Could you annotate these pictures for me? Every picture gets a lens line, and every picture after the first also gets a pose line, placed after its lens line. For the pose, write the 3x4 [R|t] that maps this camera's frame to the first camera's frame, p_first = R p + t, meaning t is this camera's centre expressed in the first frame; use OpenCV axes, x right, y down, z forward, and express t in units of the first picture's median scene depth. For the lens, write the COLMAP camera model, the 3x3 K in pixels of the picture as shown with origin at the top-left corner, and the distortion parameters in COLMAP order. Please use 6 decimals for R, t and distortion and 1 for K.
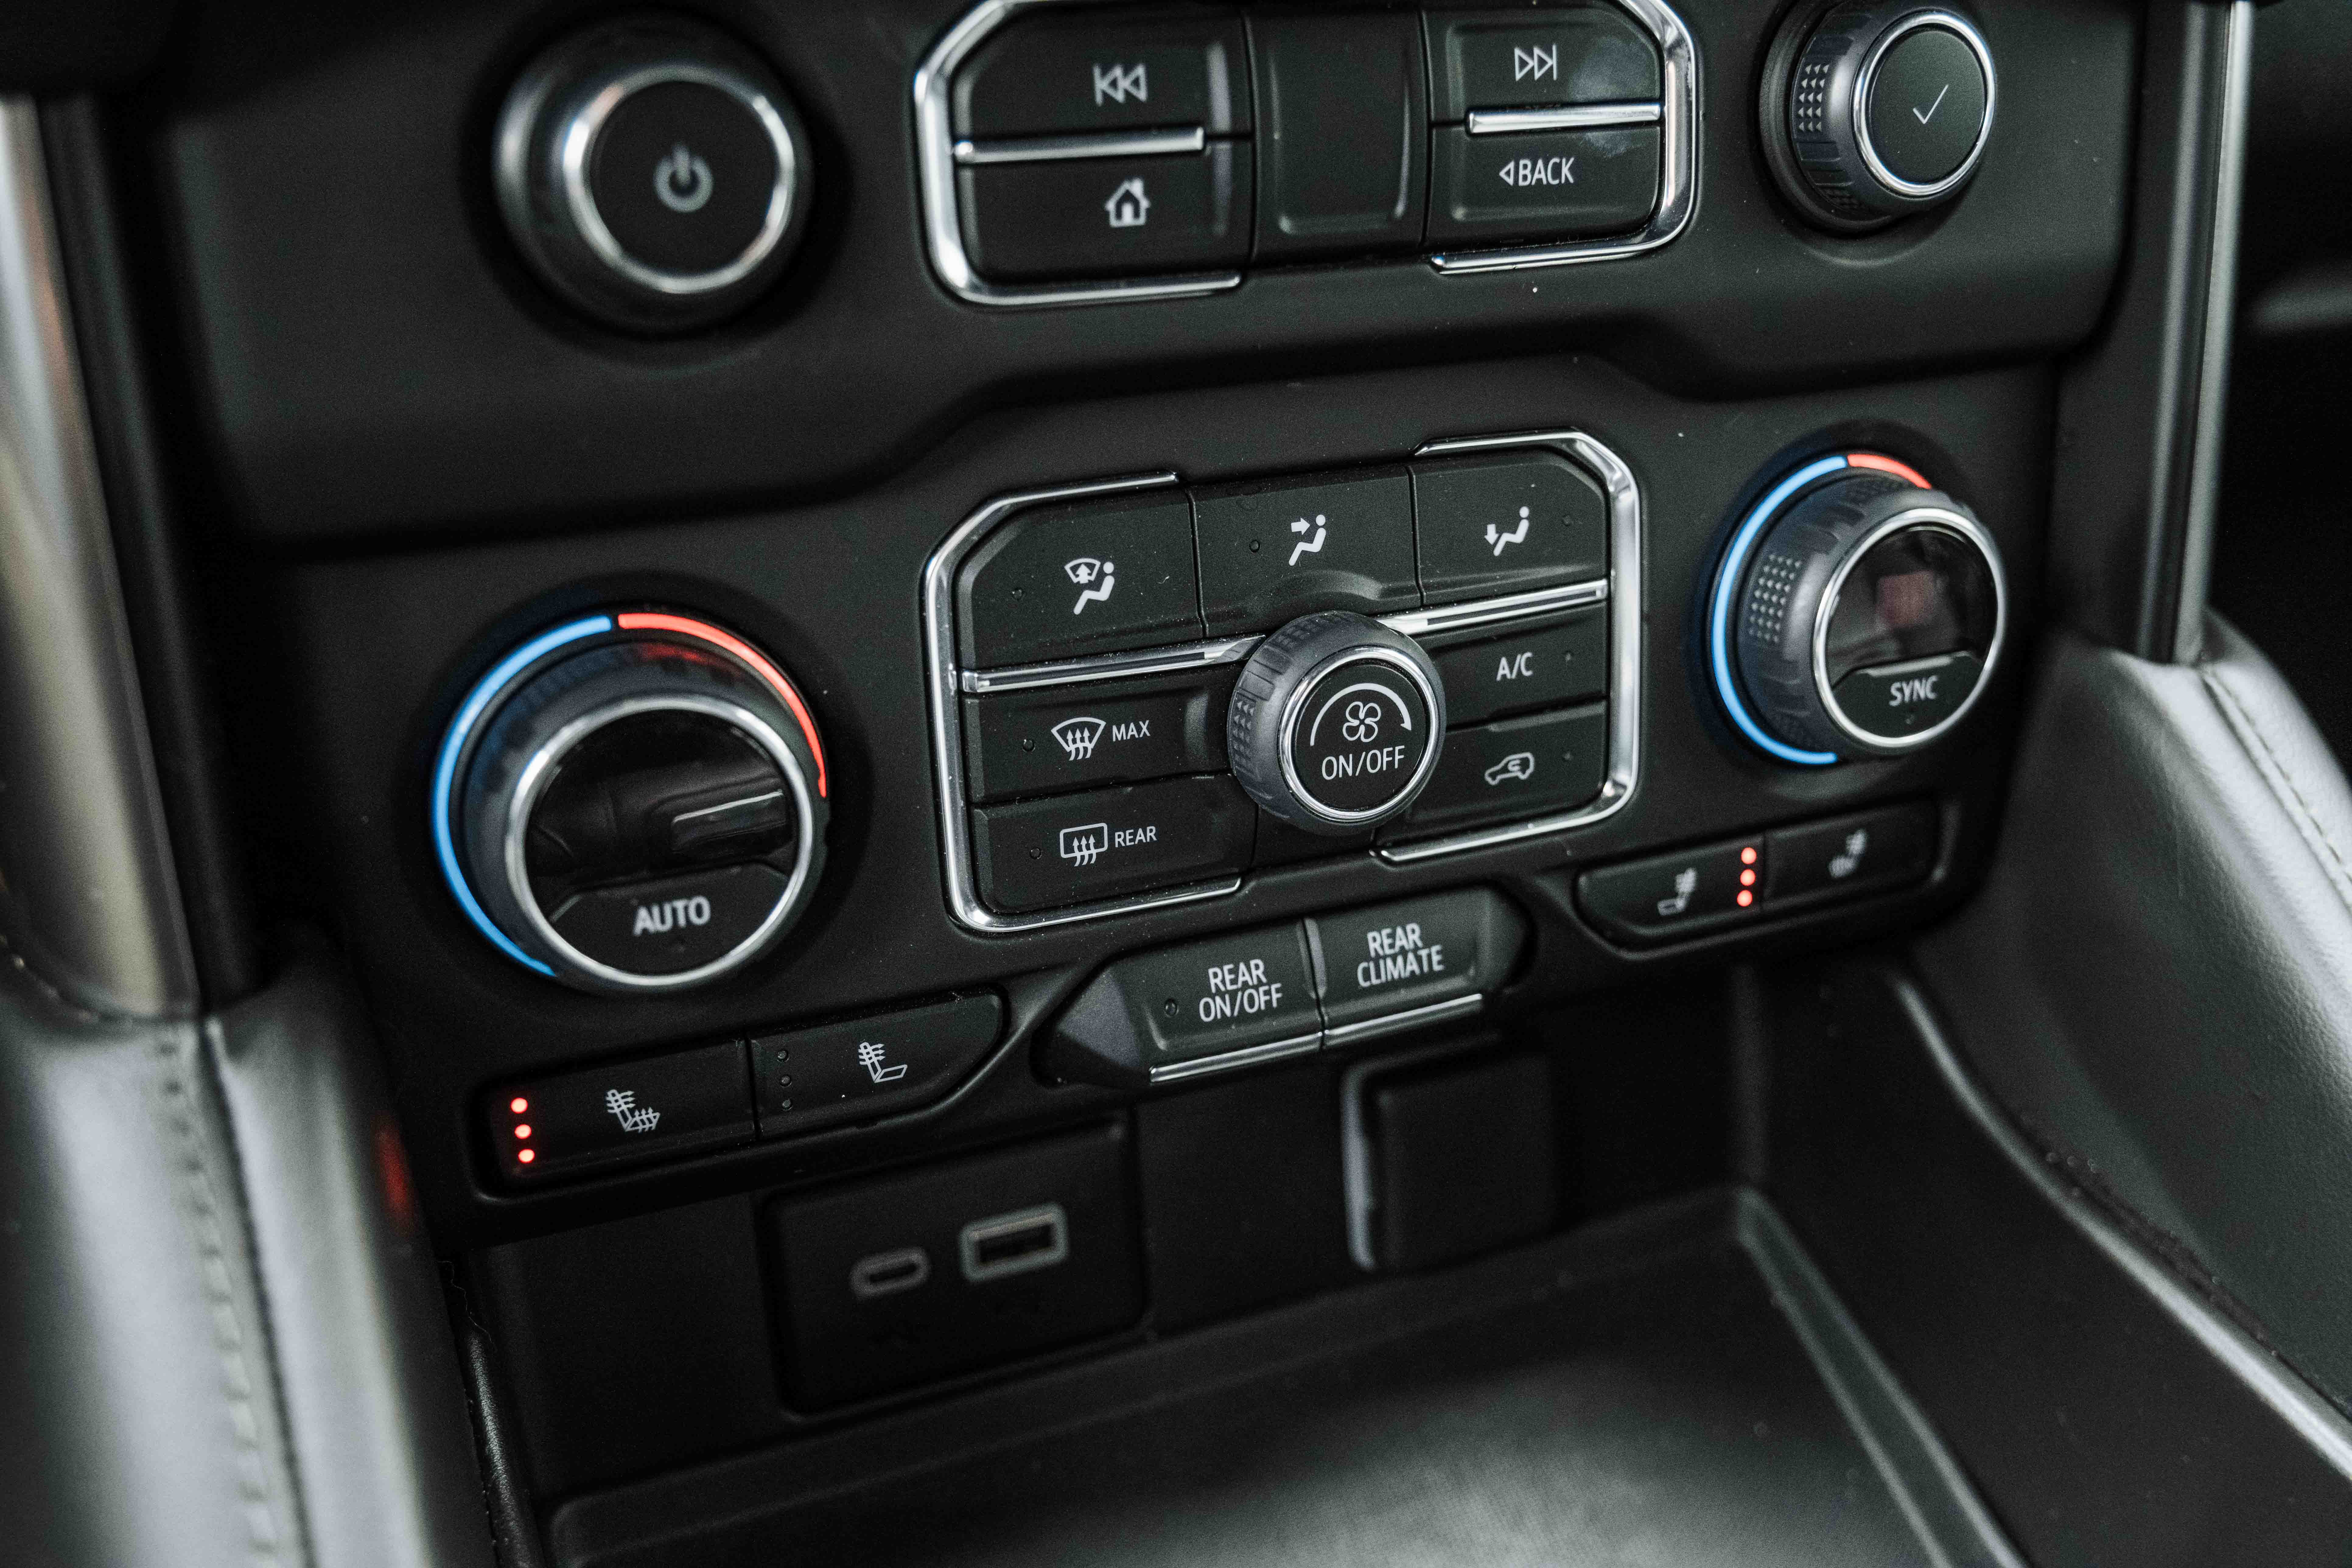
lens RADIAL K [[2315.2, 0, 1179.0], [0, 2315.2, 796.2], [0, 0, 1]] dist [-0.056988, 0.000000]
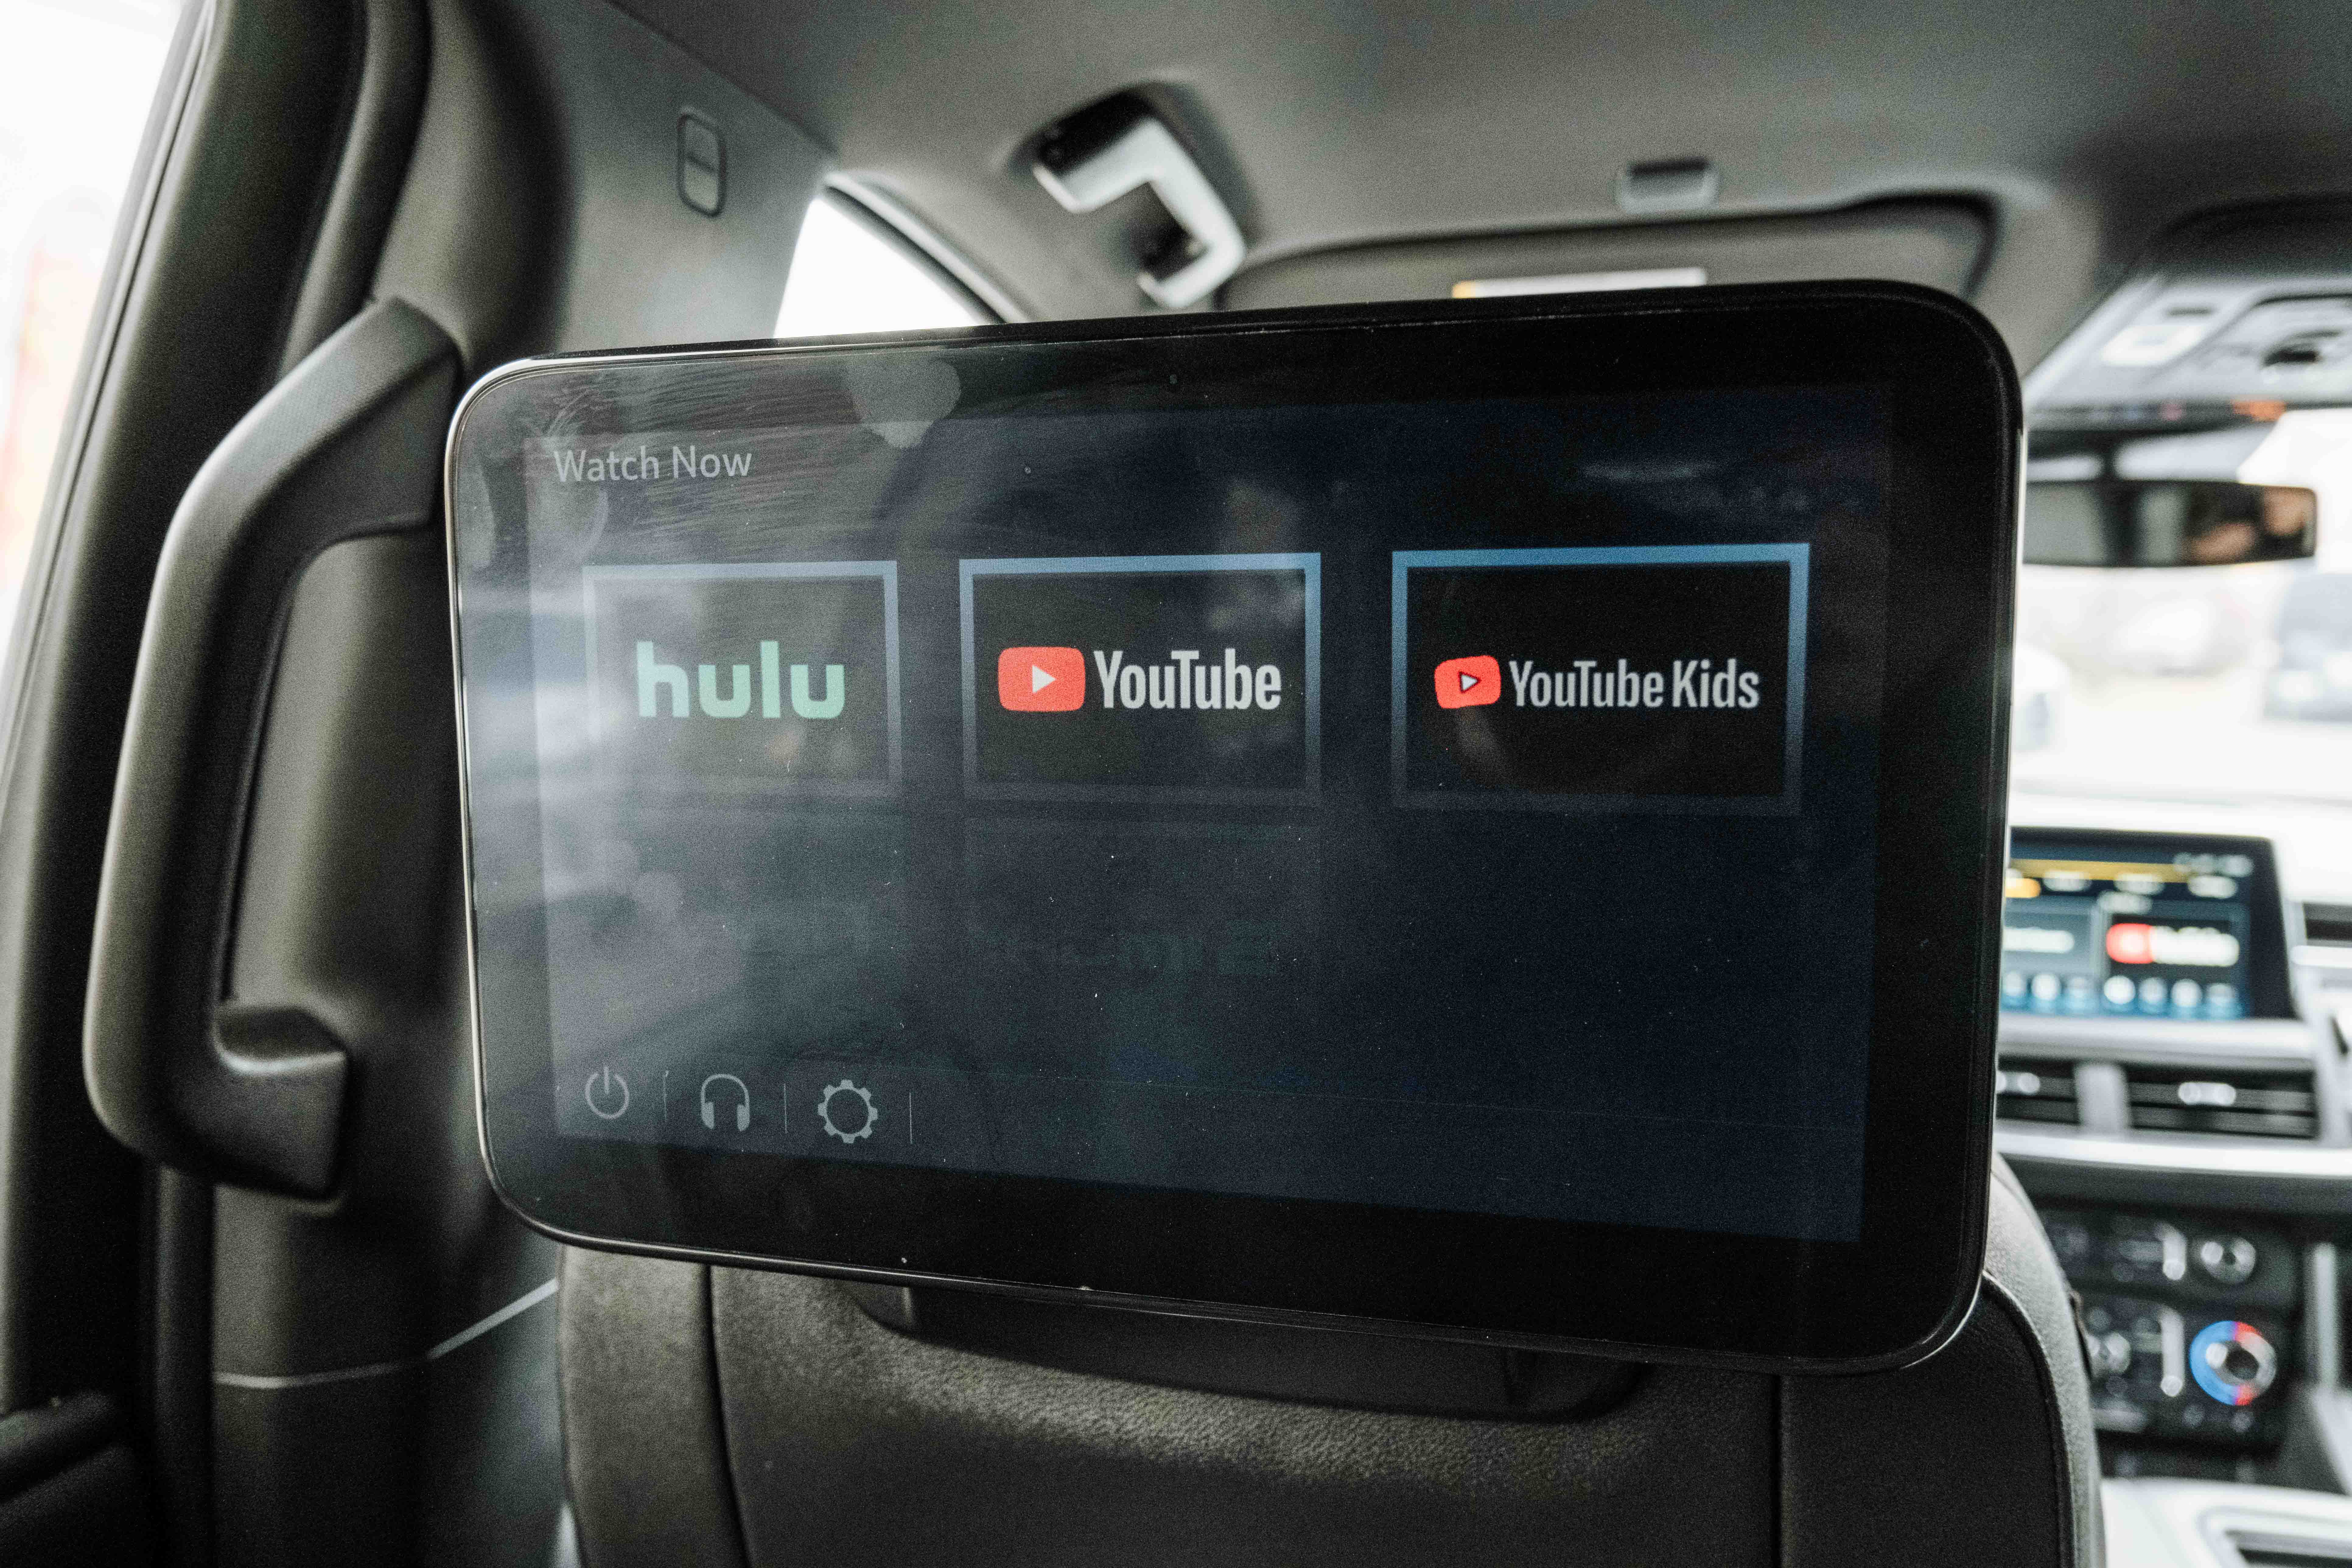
lens RADIAL K [[1586.9, 0, 1228.9], [0, 1586.9, 823.9], [0, 0, 1]] dist [-0.022455, 0.013688]
pose [[0.790093, -0.013579, -0.612836, 0.752832], [-0.292686, 0.870072, -0.396622, 0.981522], [0.538597, 0.492737, 0.683464, -3.356280]]
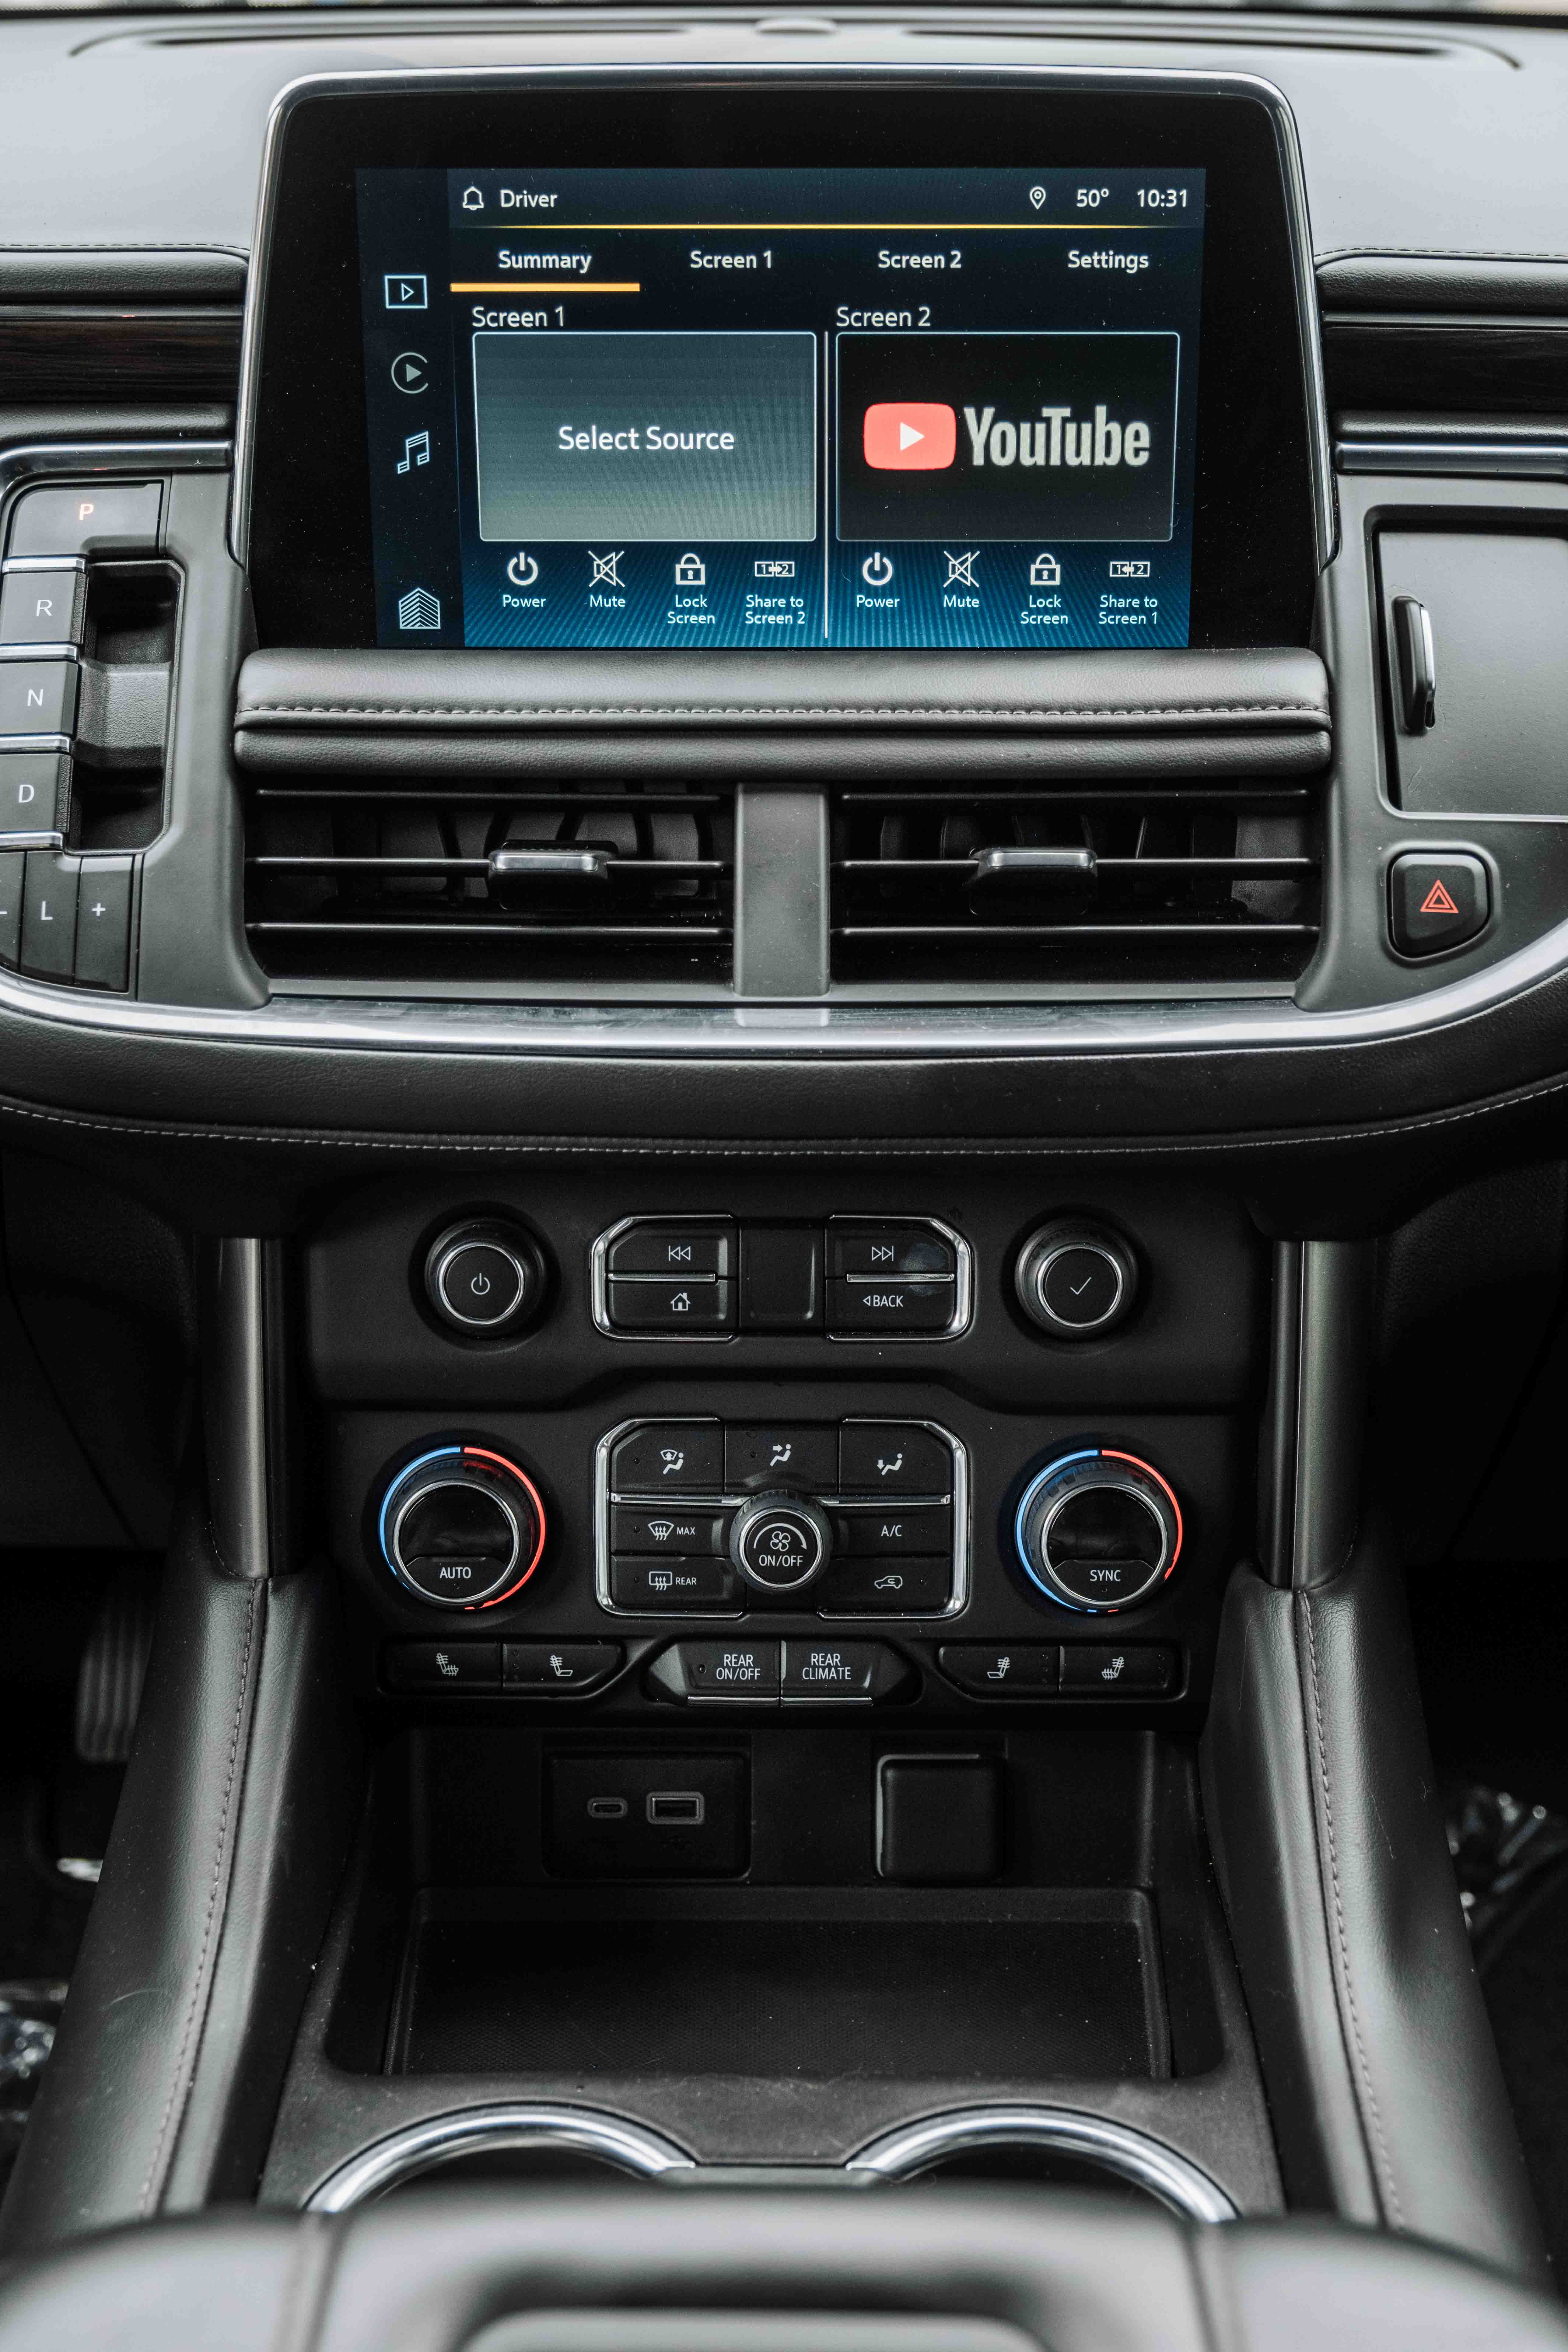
lens RADIAL K [[3062.6, 0, 808.4], [0, 3062.6, 1171.2], [0, 0, 1]] dist [0.009092, 0.000000]
pose [[0.911484, 0.090785, -0.401192, 1.197224], [-0.165074, 0.974087, -0.154612, 0.067771], [0.376759, 0.207153, 0.902851, -1.613479]]
